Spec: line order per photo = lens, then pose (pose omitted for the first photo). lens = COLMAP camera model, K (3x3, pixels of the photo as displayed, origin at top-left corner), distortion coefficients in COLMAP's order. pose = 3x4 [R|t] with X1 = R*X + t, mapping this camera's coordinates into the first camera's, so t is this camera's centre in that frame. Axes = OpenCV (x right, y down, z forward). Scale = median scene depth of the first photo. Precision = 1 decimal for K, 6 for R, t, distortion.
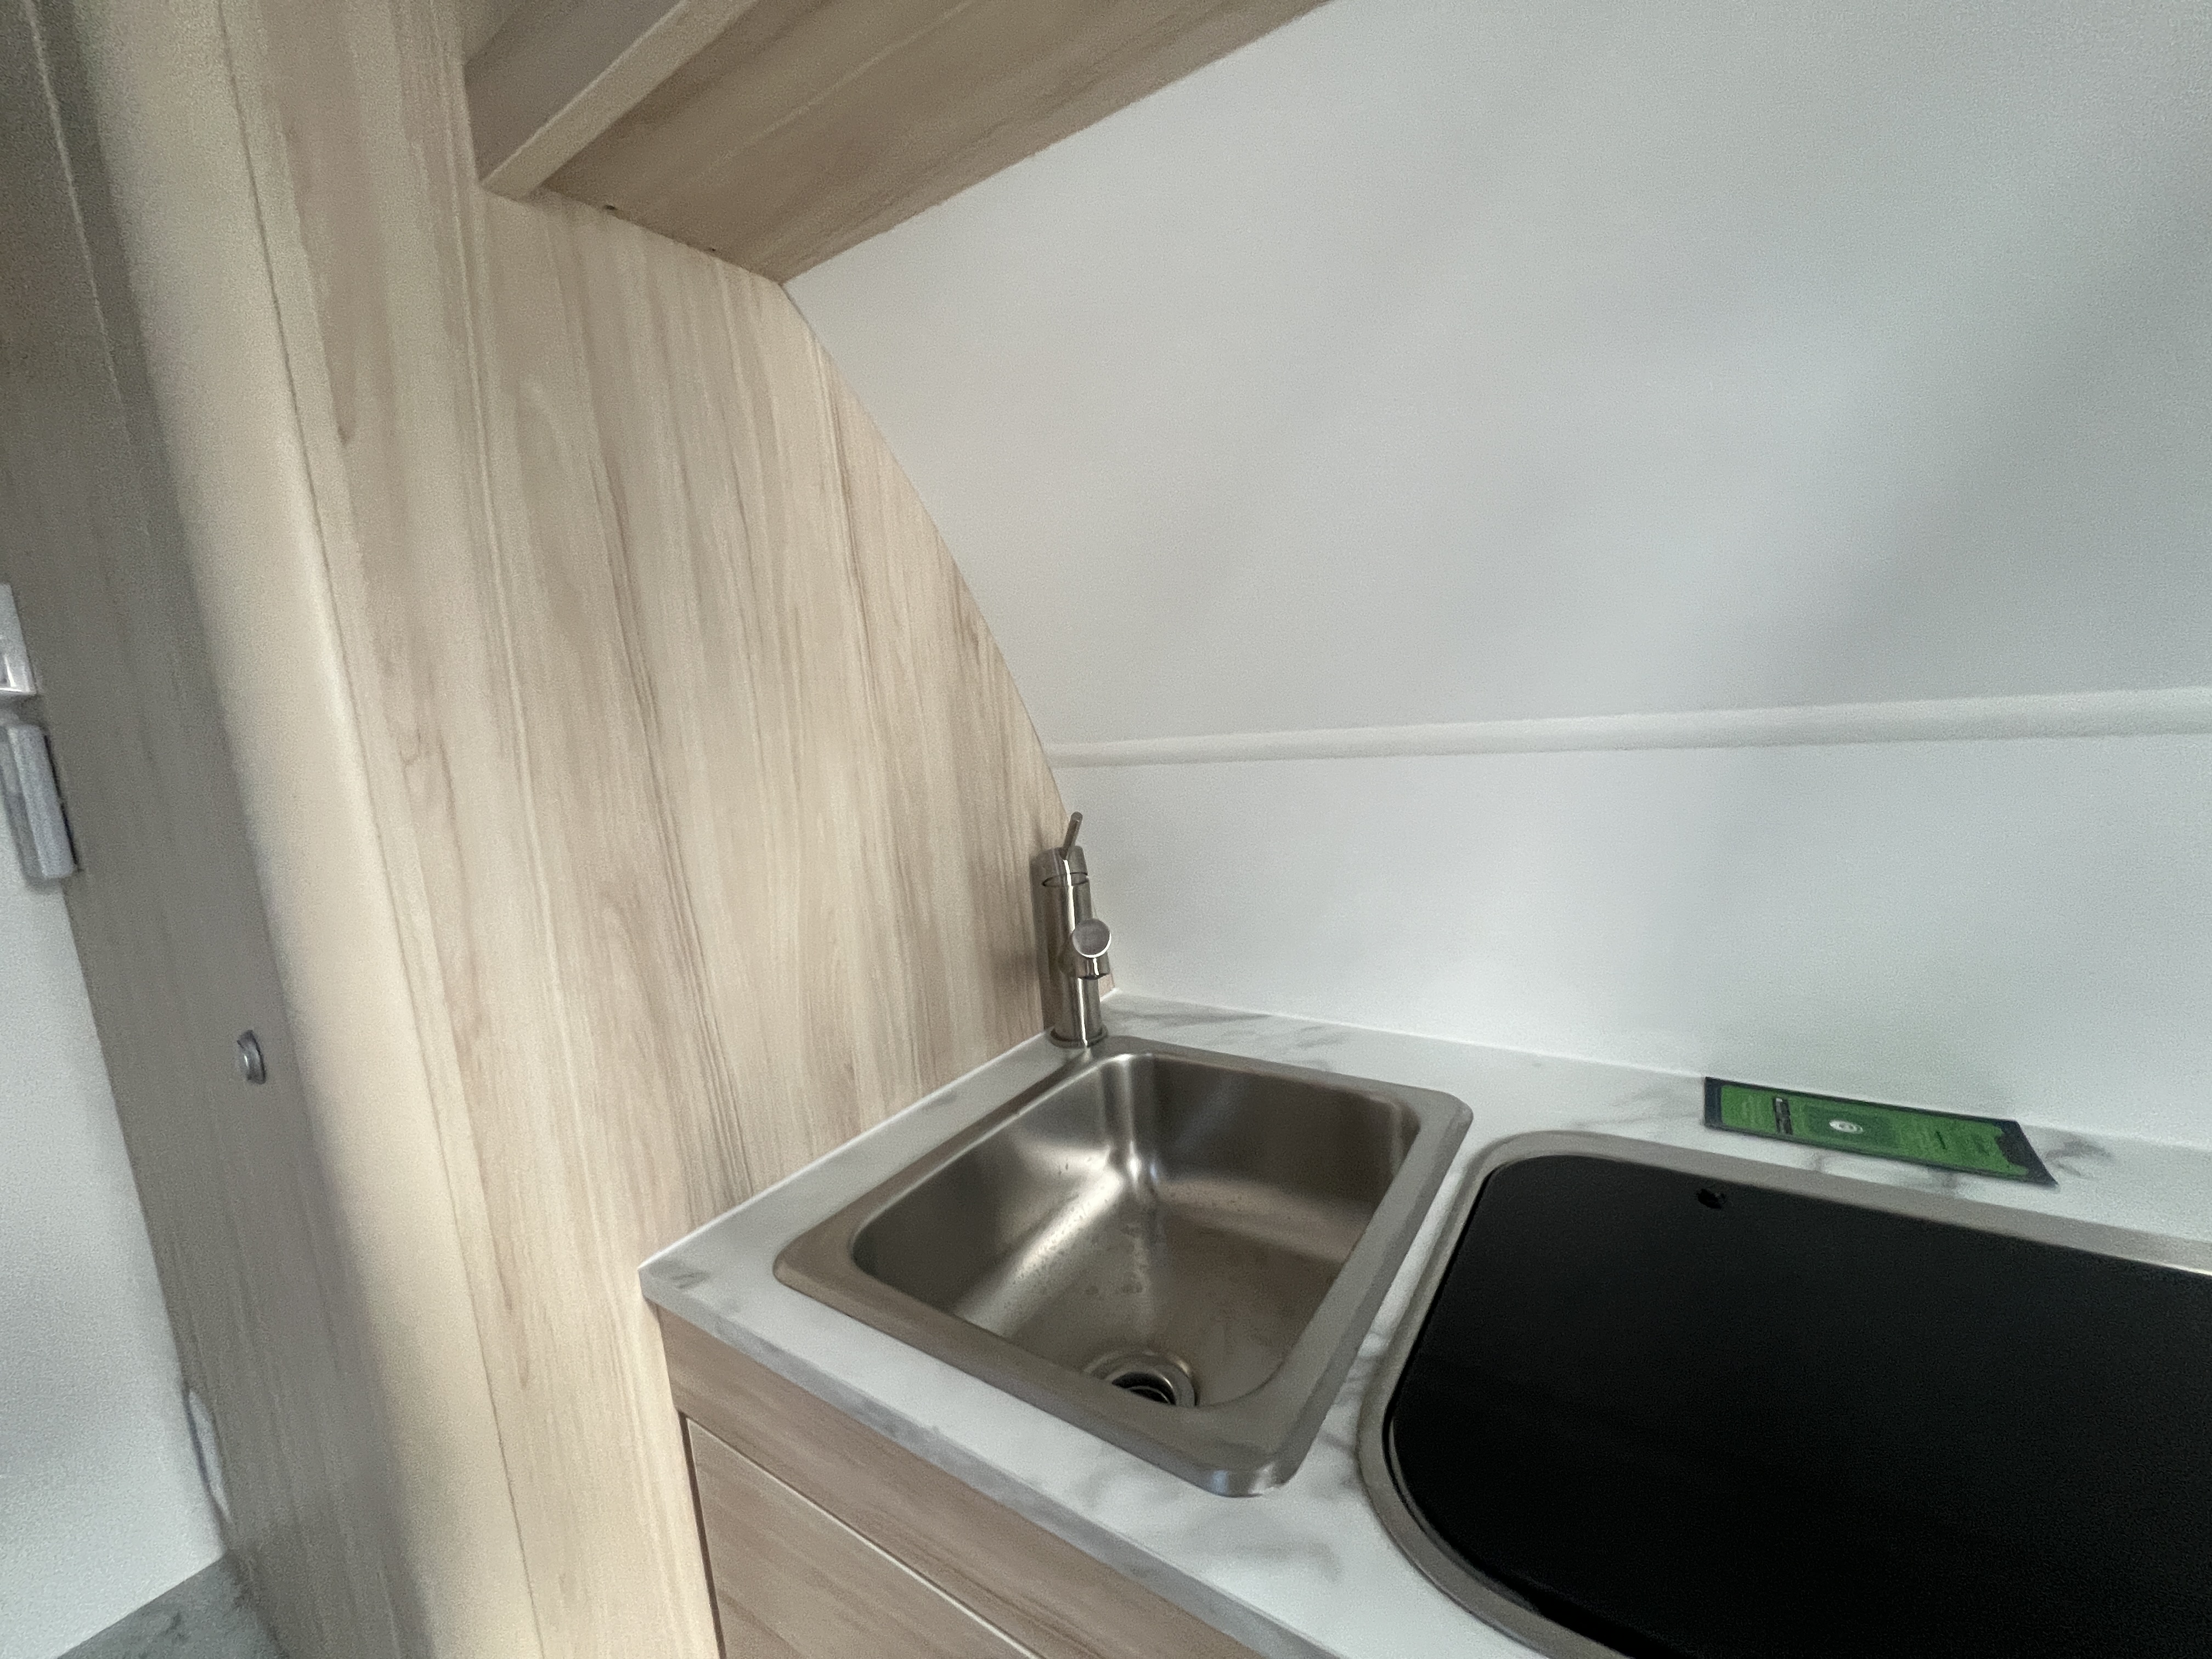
lens RADIAL K [[881.7, 0, 1106.7], [0, 881.7, 827.0], [0, 0, 1]] dist [-0.000161, -0.000595]
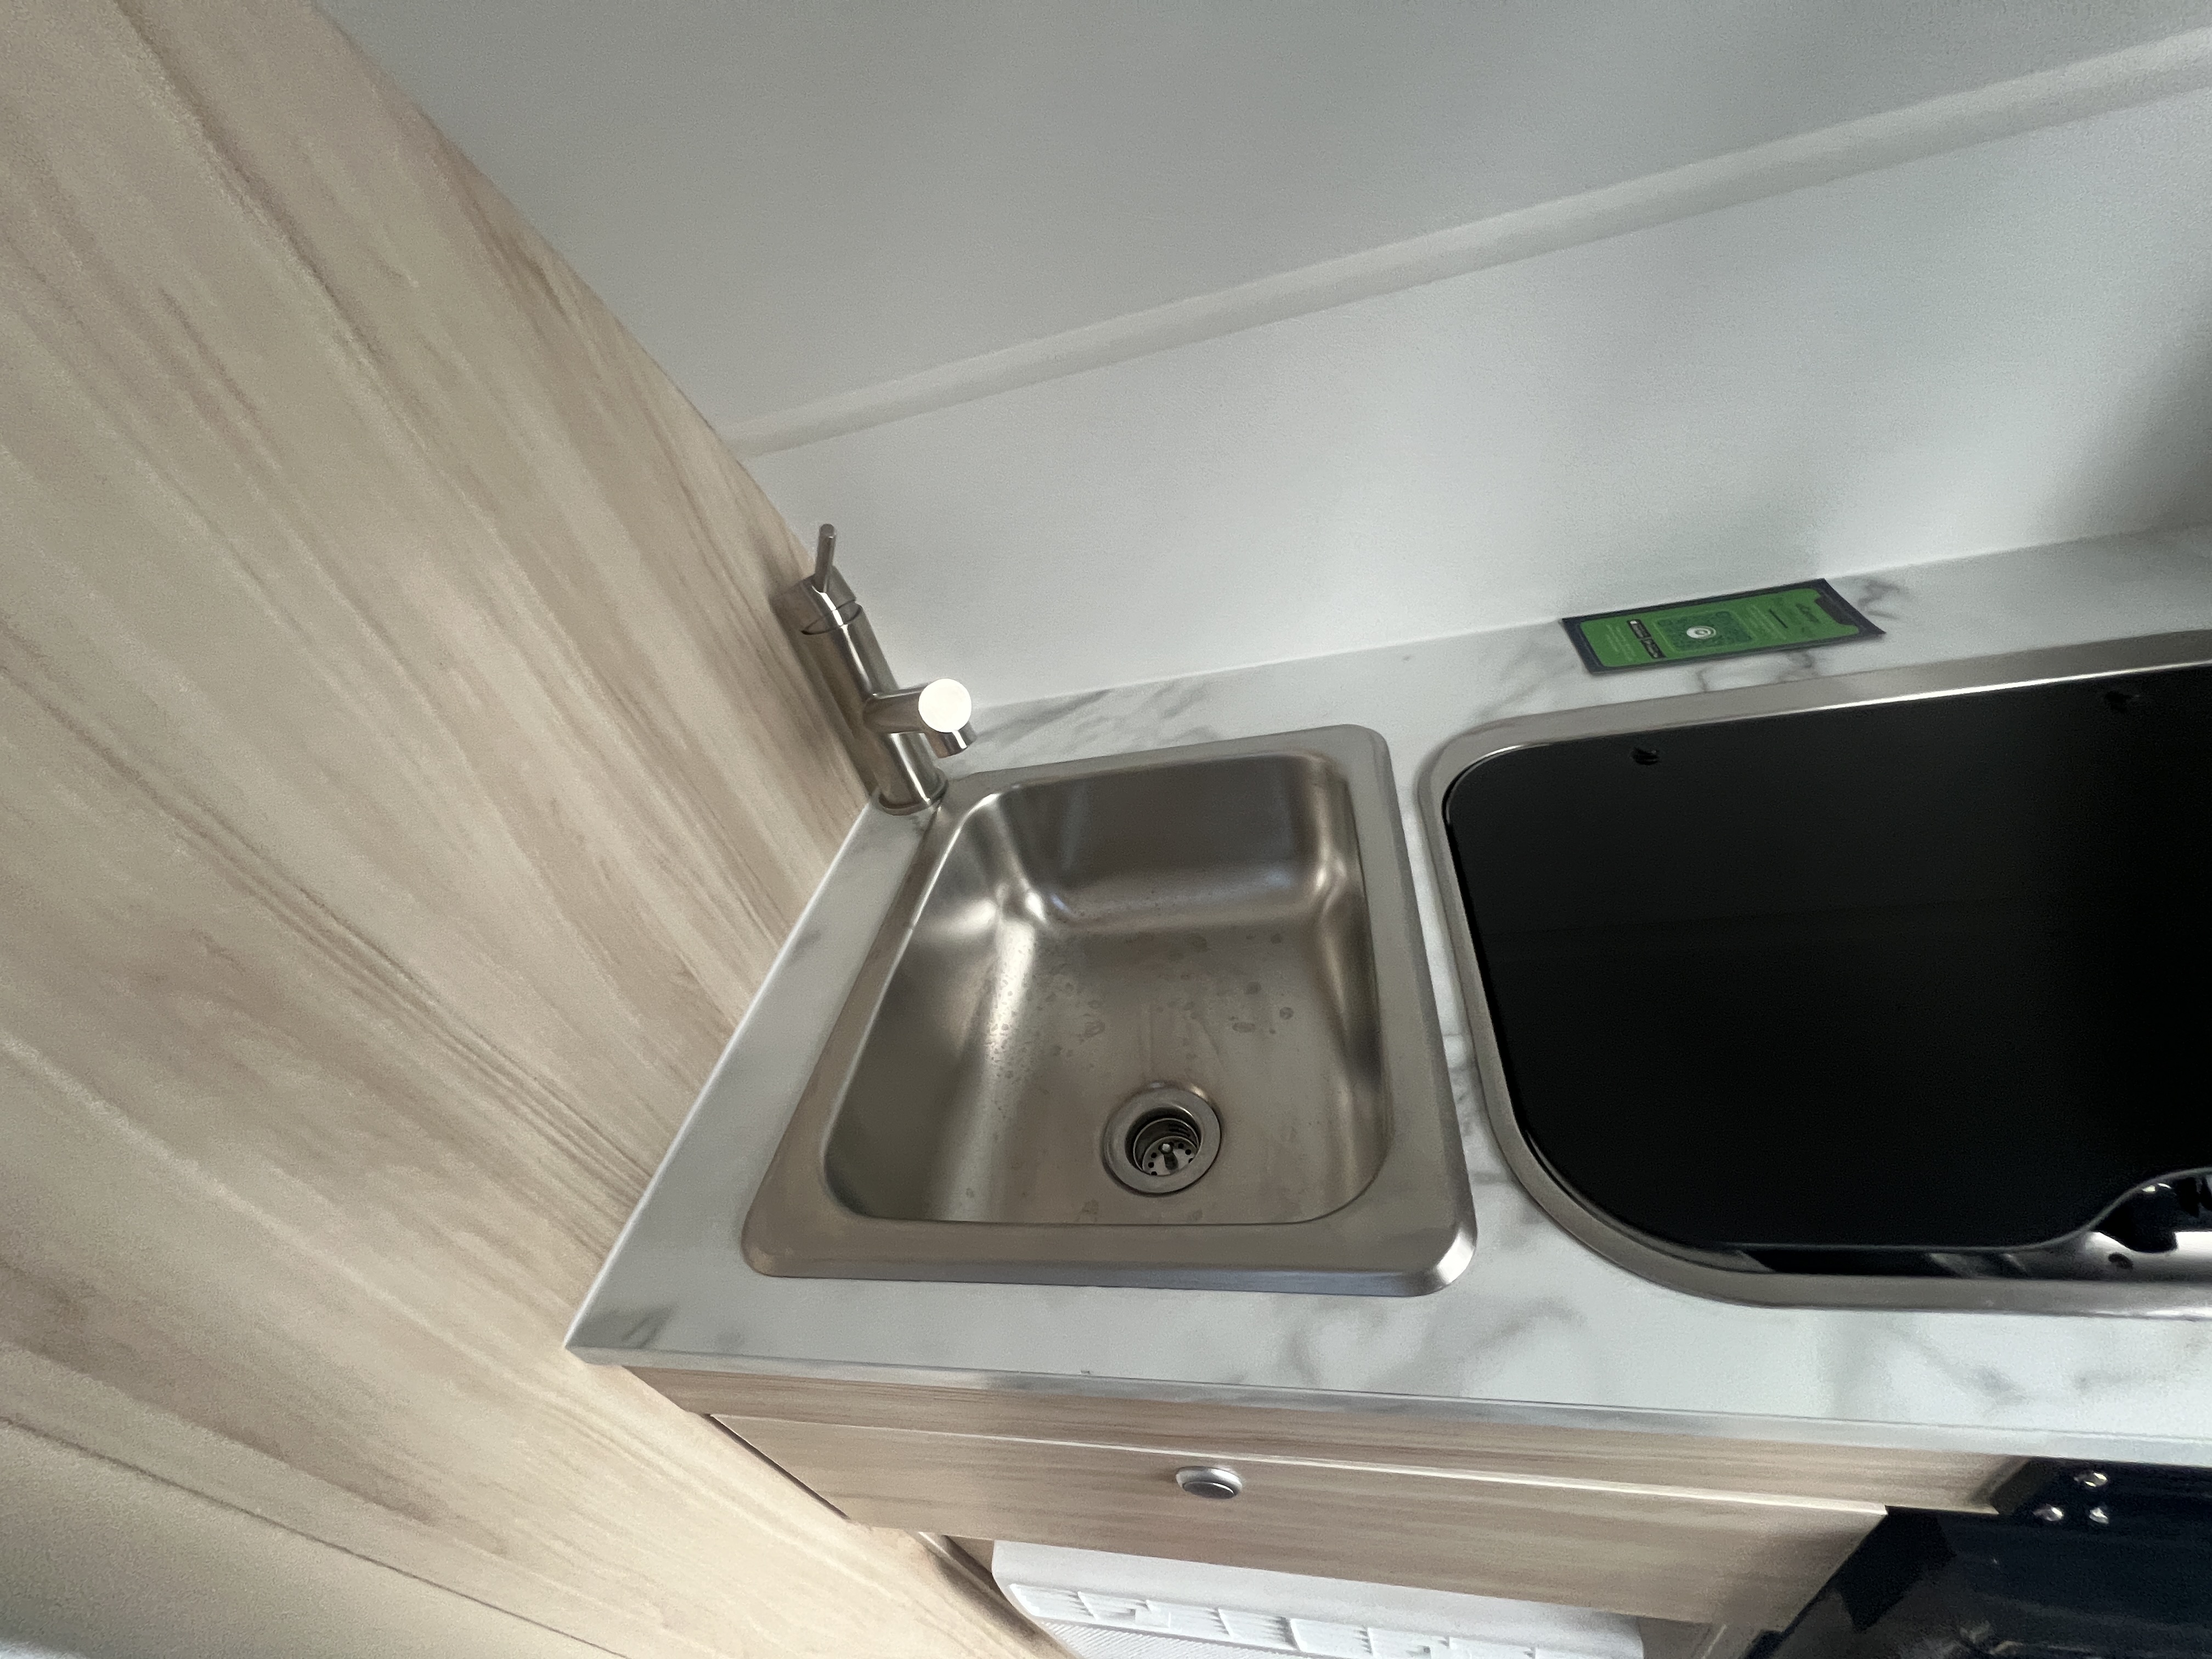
lens RADIAL K [[881.7, 0, 1106.0], [0, 881.7, 824.5], [0, 0, 1]] dist [-0.000161, -0.000595]
pose [[0.891568, -0.376276, 0.252037, -0.133274], [0.234748, 0.859875, 0.453331, -0.101001], [-0.387298, -0.345010, 0.854967, 0.311912]]
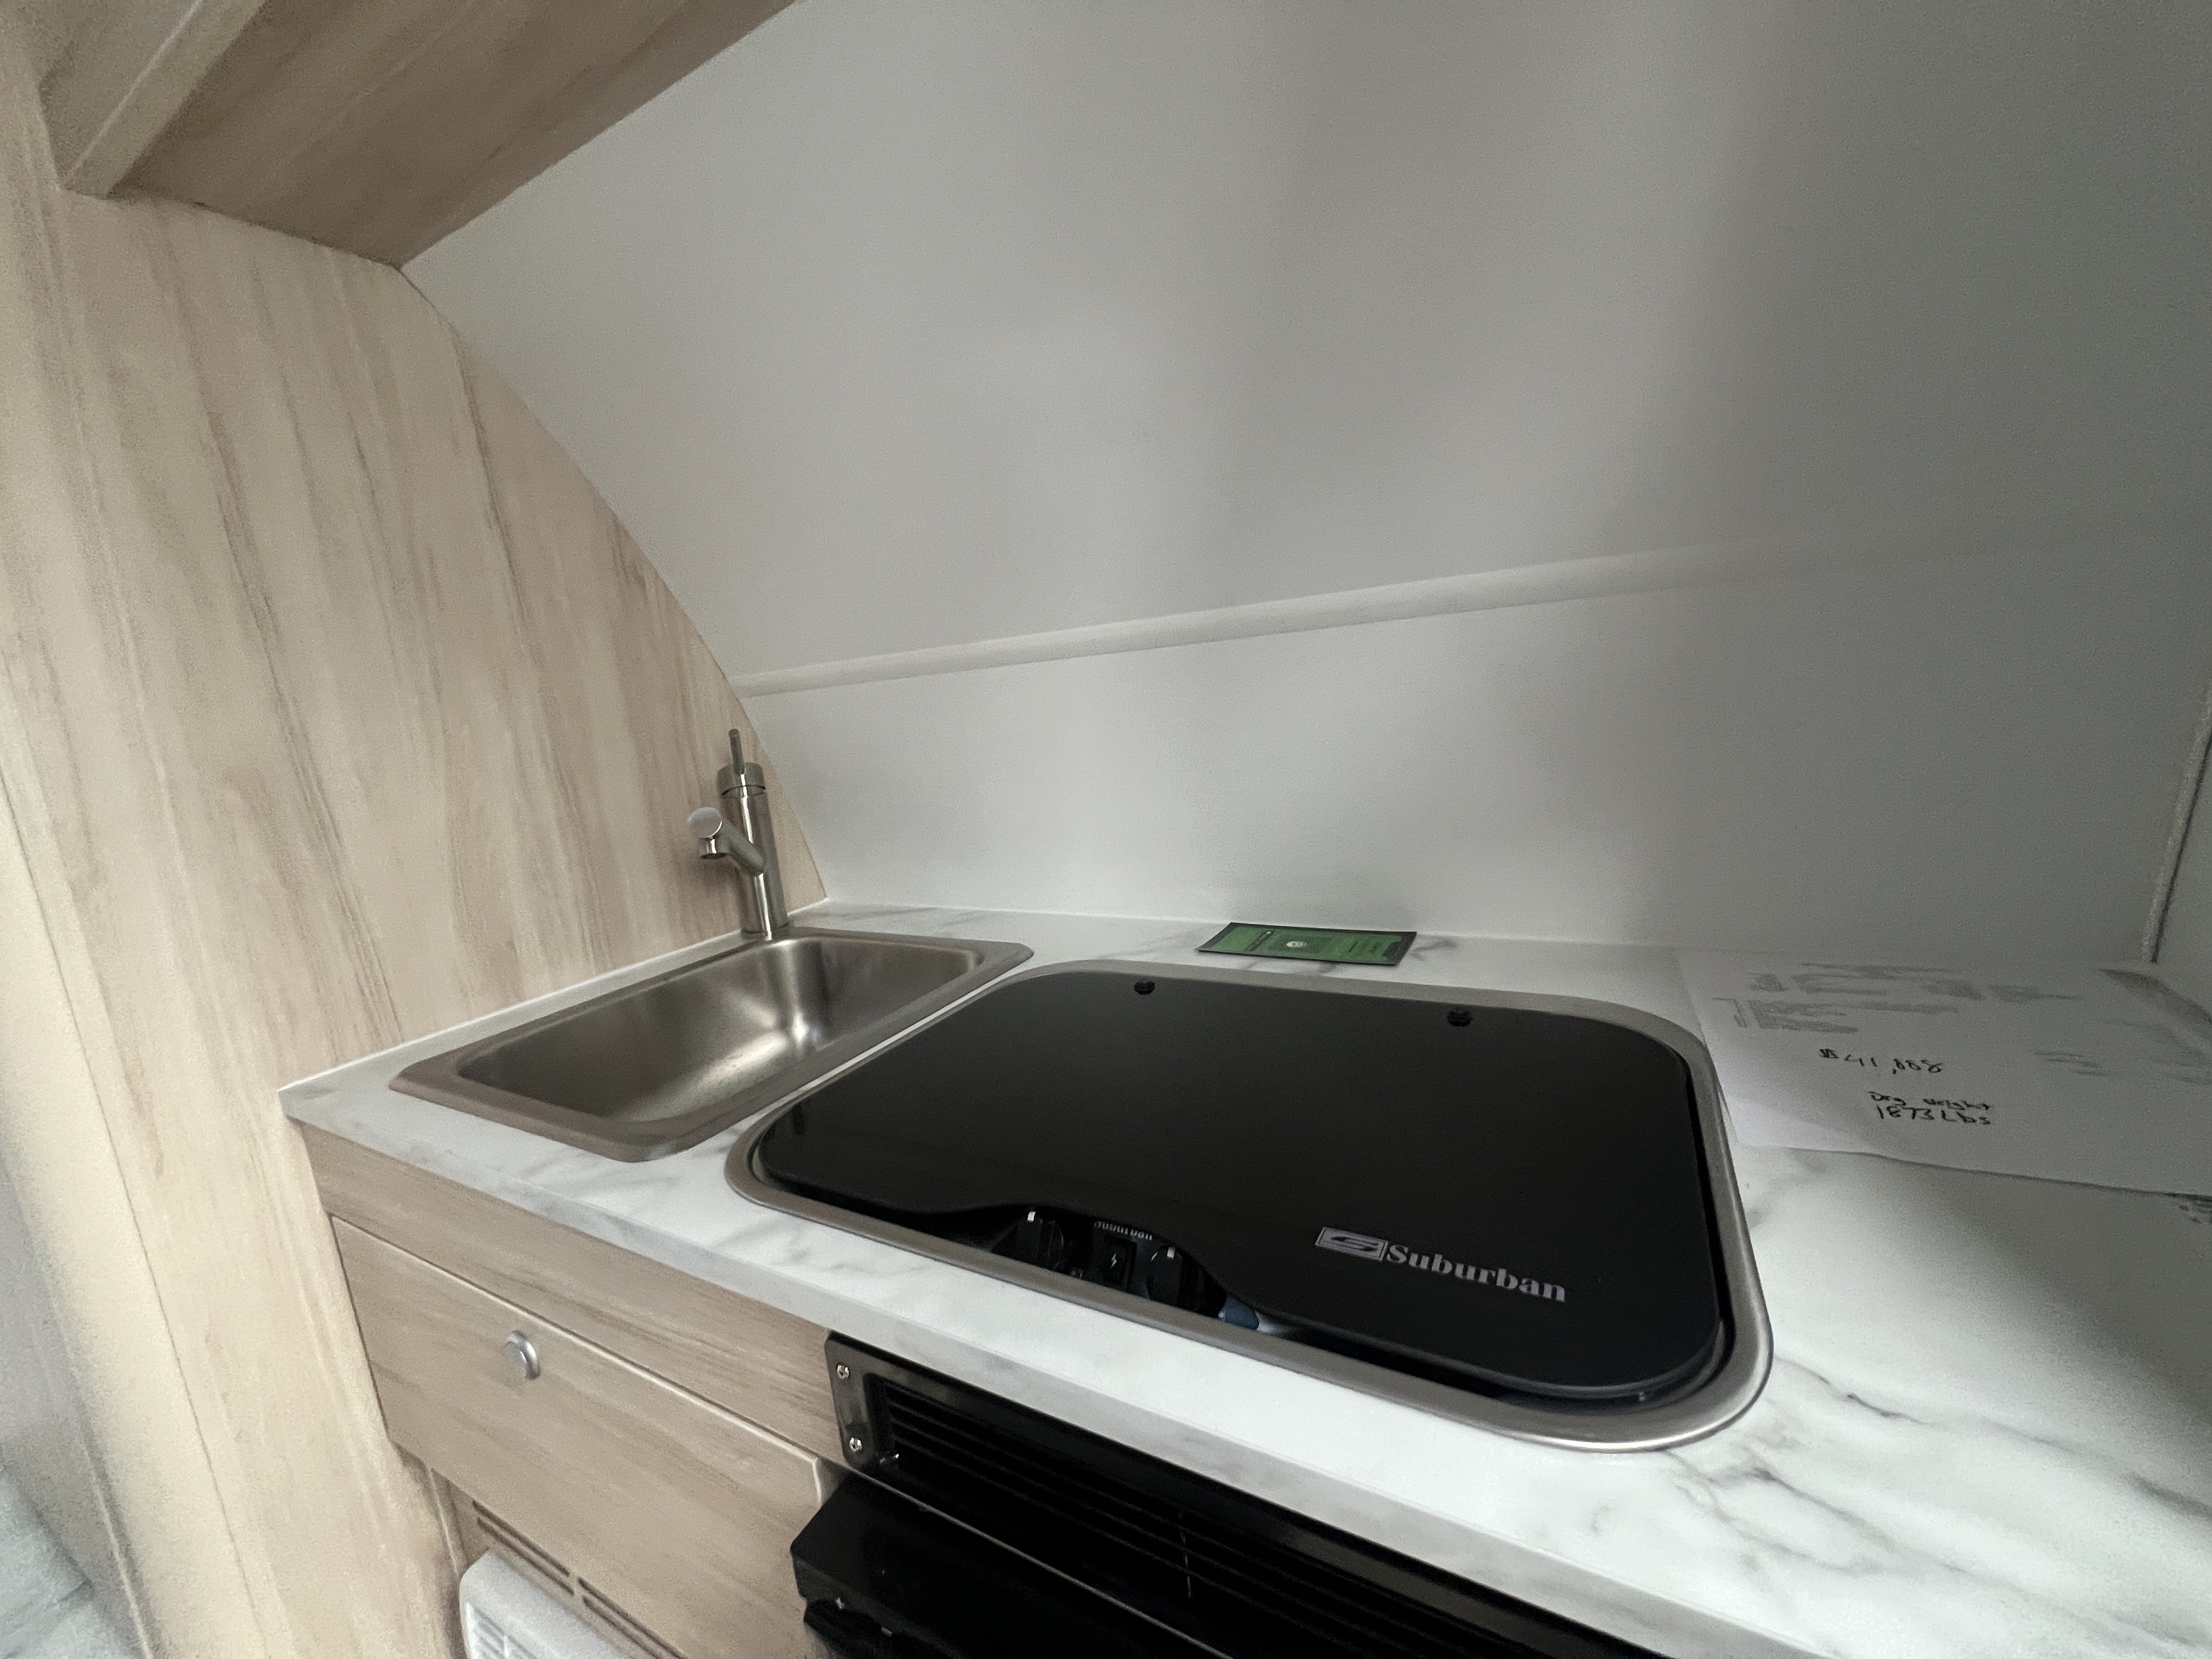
lens RADIAL K [[881.3, 0, 1107.2], [0, 881.3, 829.0], [0, 0, 1]] dist [-0.003828, 0.000650]
pose [[0.996993, -0.031543, 0.070785, 0.486656], [0.030534, 0.999417, 0.015283, 0.147320], [-0.071226, -0.013075, 0.997374, -0.254223]]
